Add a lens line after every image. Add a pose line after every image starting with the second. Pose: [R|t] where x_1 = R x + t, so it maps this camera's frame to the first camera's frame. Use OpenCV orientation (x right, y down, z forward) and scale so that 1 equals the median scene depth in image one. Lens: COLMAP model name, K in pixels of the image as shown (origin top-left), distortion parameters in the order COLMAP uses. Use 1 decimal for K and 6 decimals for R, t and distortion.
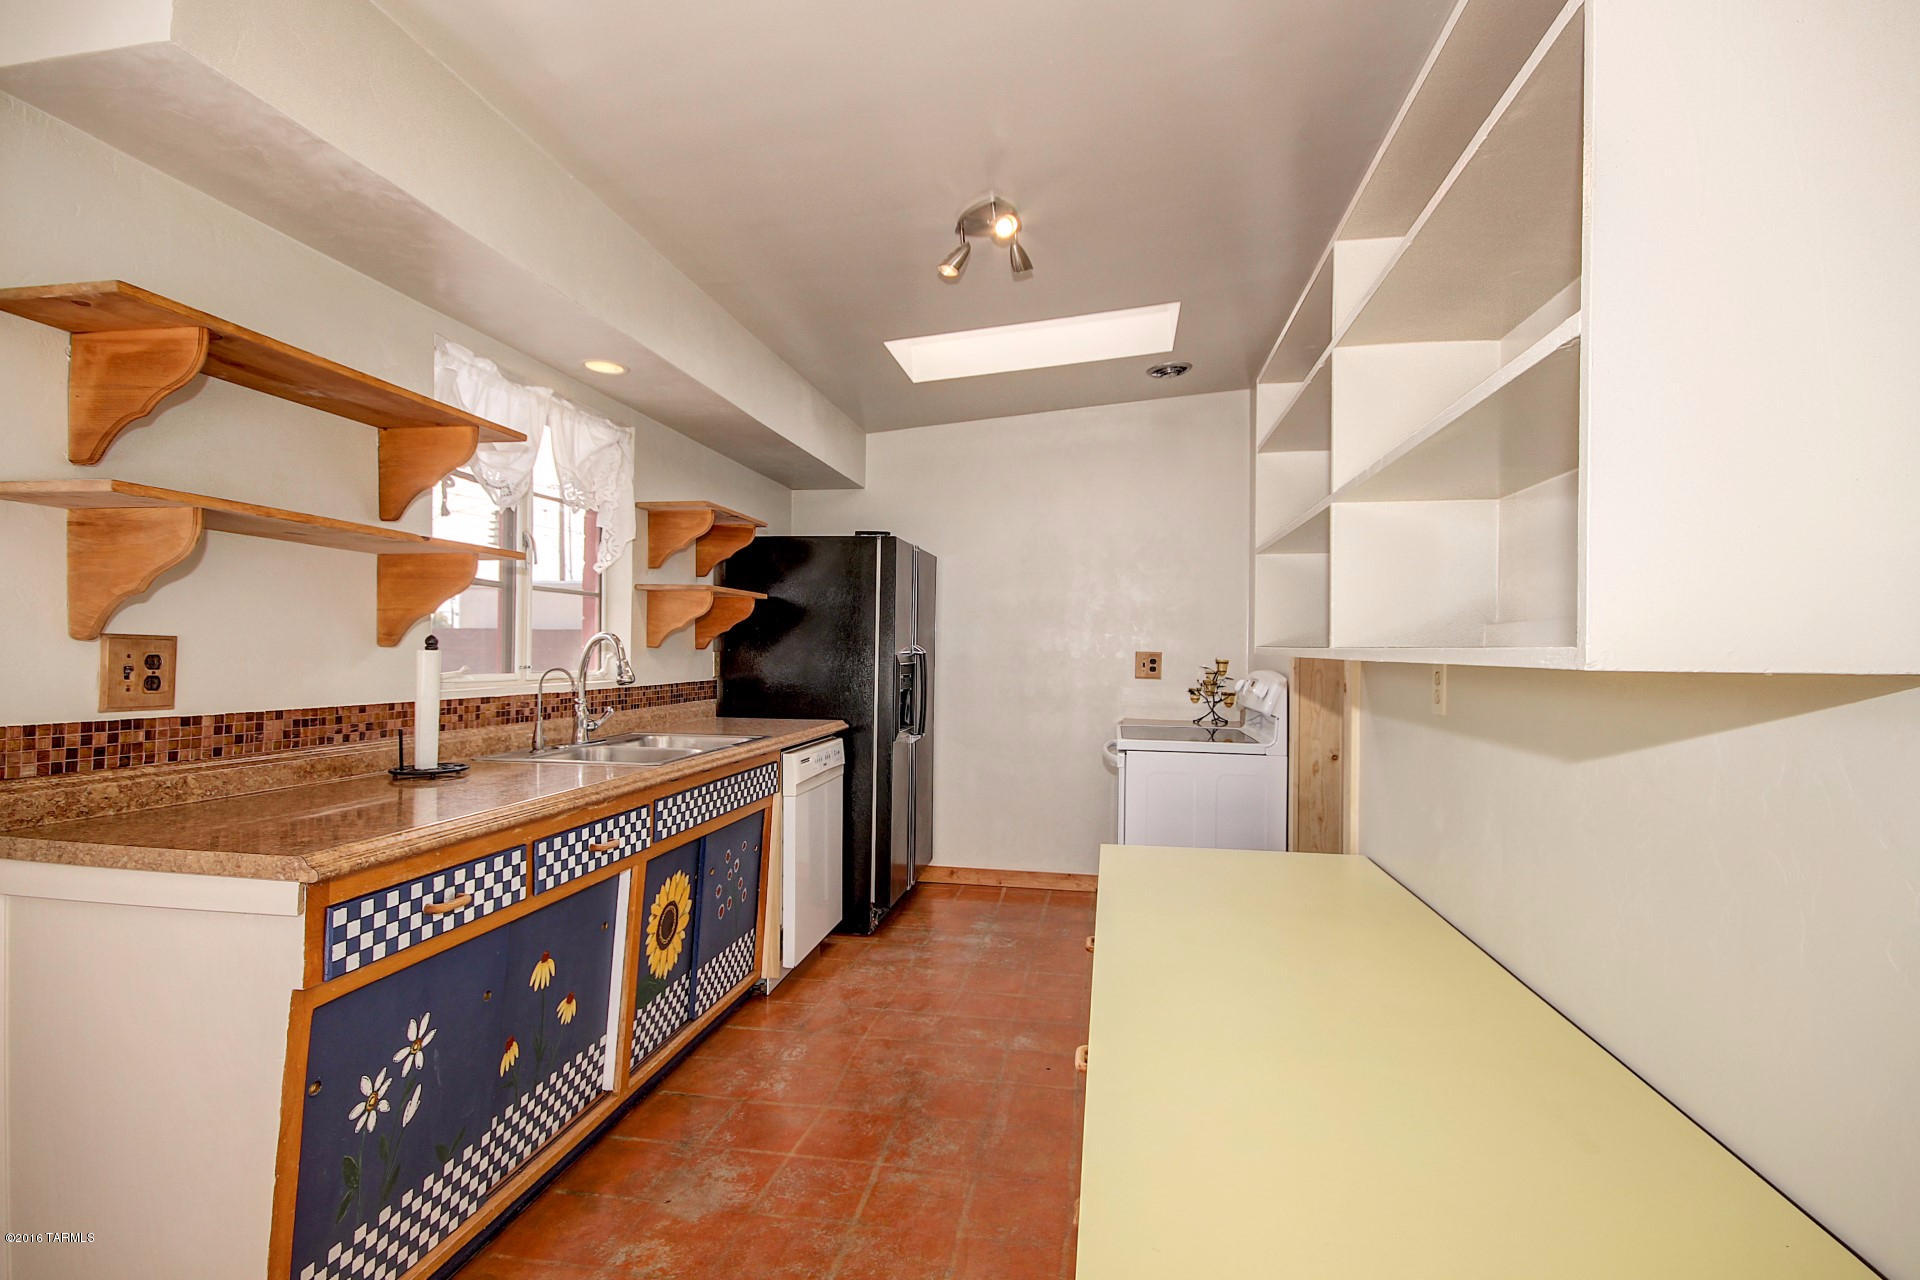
lens RADIAL K [[890.8, 0, 969.3], [0, 890.8, 646.4], [0, 0, 1]] dist [0.012535, -0.011589]
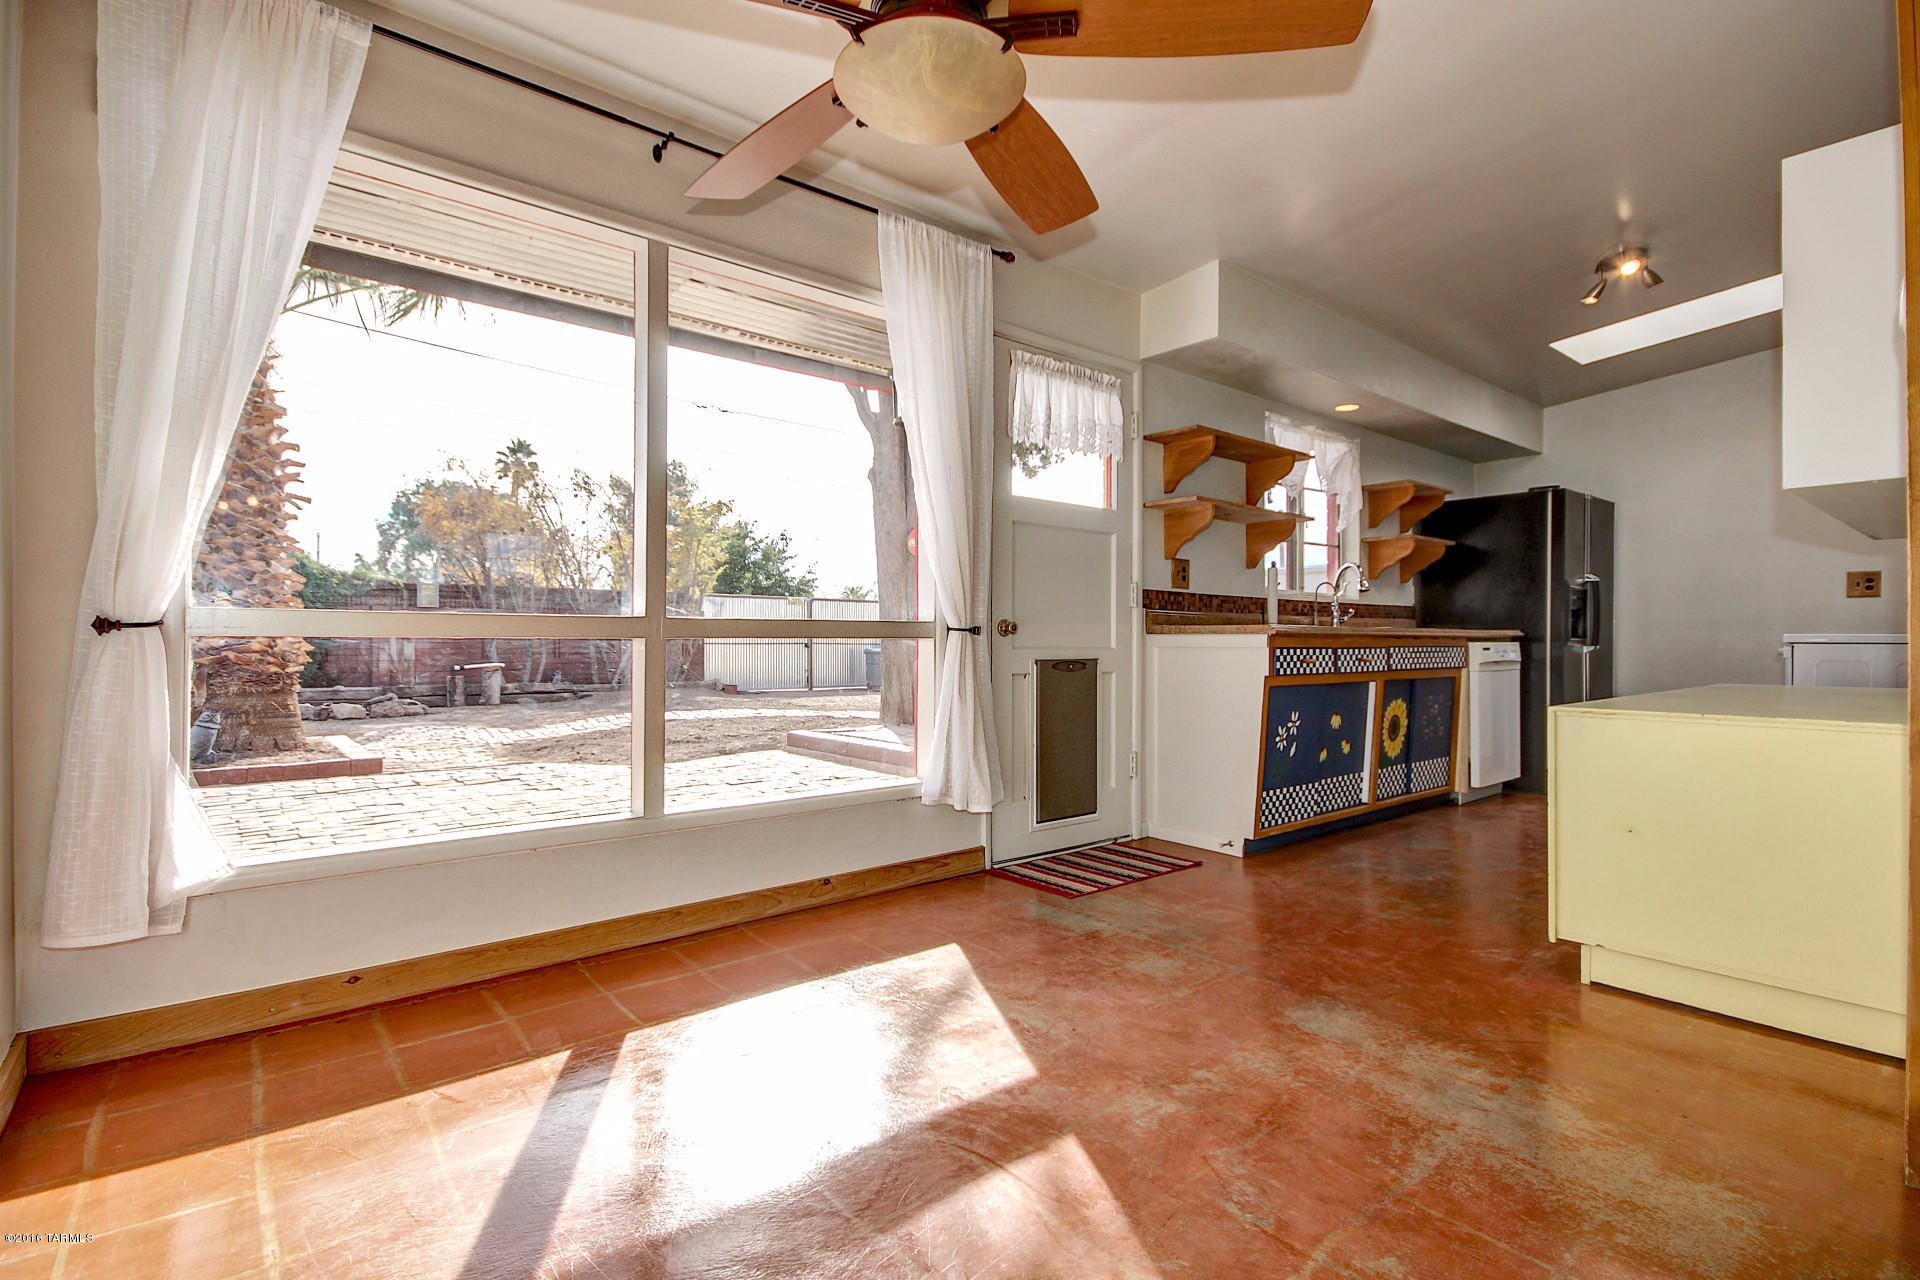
lens RADIAL K [[890.8, 0, 968.9], [0, 890.8, 640.2], [0, 0, 1]] dist [0.012535, -0.011589]
pose [[0.753224, -0.013249, -0.657631, 0.184320], [0.011817, 0.999908, -0.006611, 0.151139], [0.657658, -0.002791, 0.753311, -0.864358]]
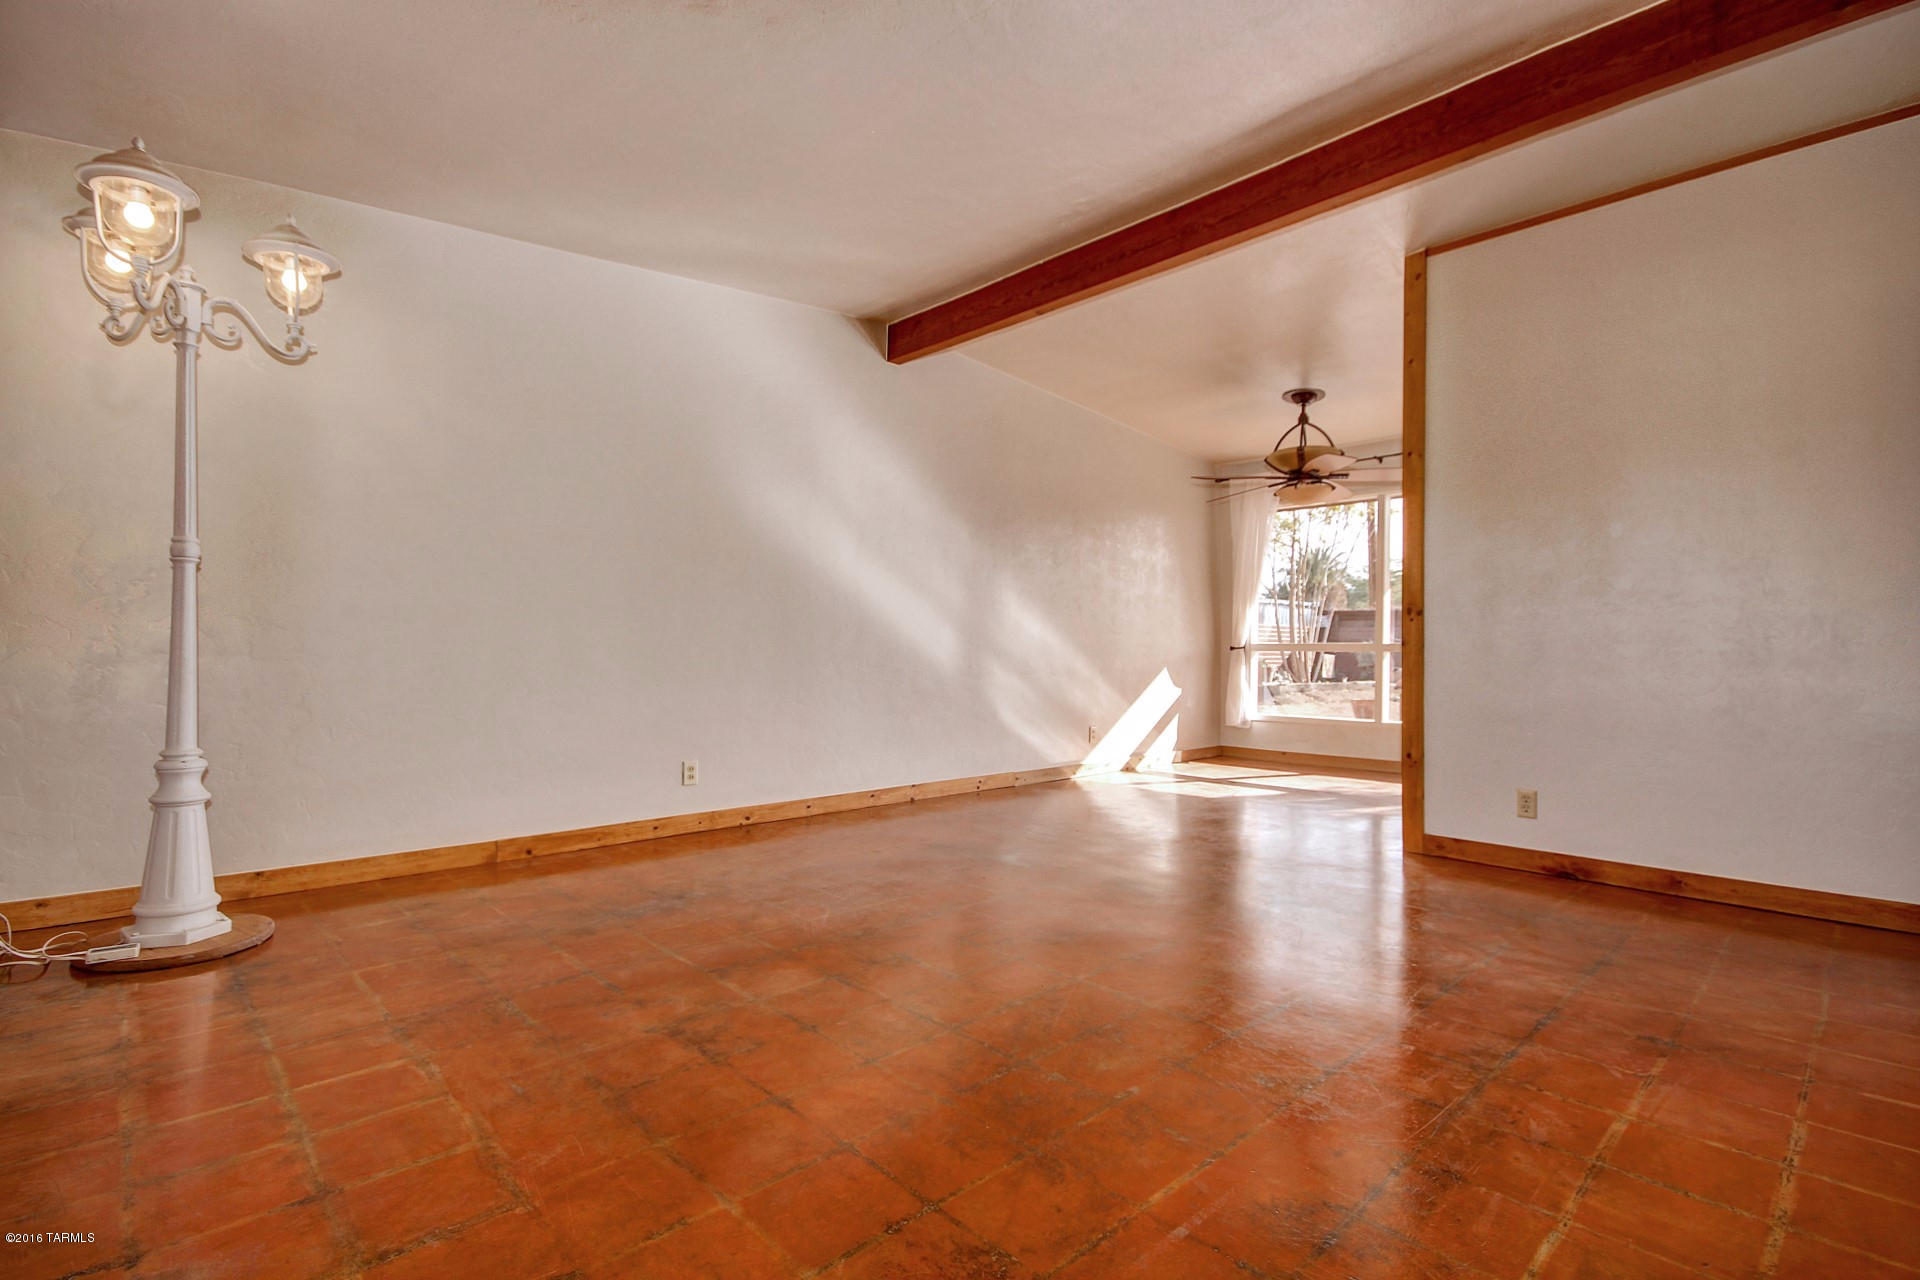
lens RADIAL K [[890.8, 0, 961.0], [0, 890.8, 636.7], [0, 0, 1]] dist [0.012535, -0.011589]
pose [[-0.602828, -0.028947, -0.797346, 2.078130], [-0.009612, 0.999533, -0.029020, 0.180860], [0.797813, -0.009830, -0.602825, 0.295085]]
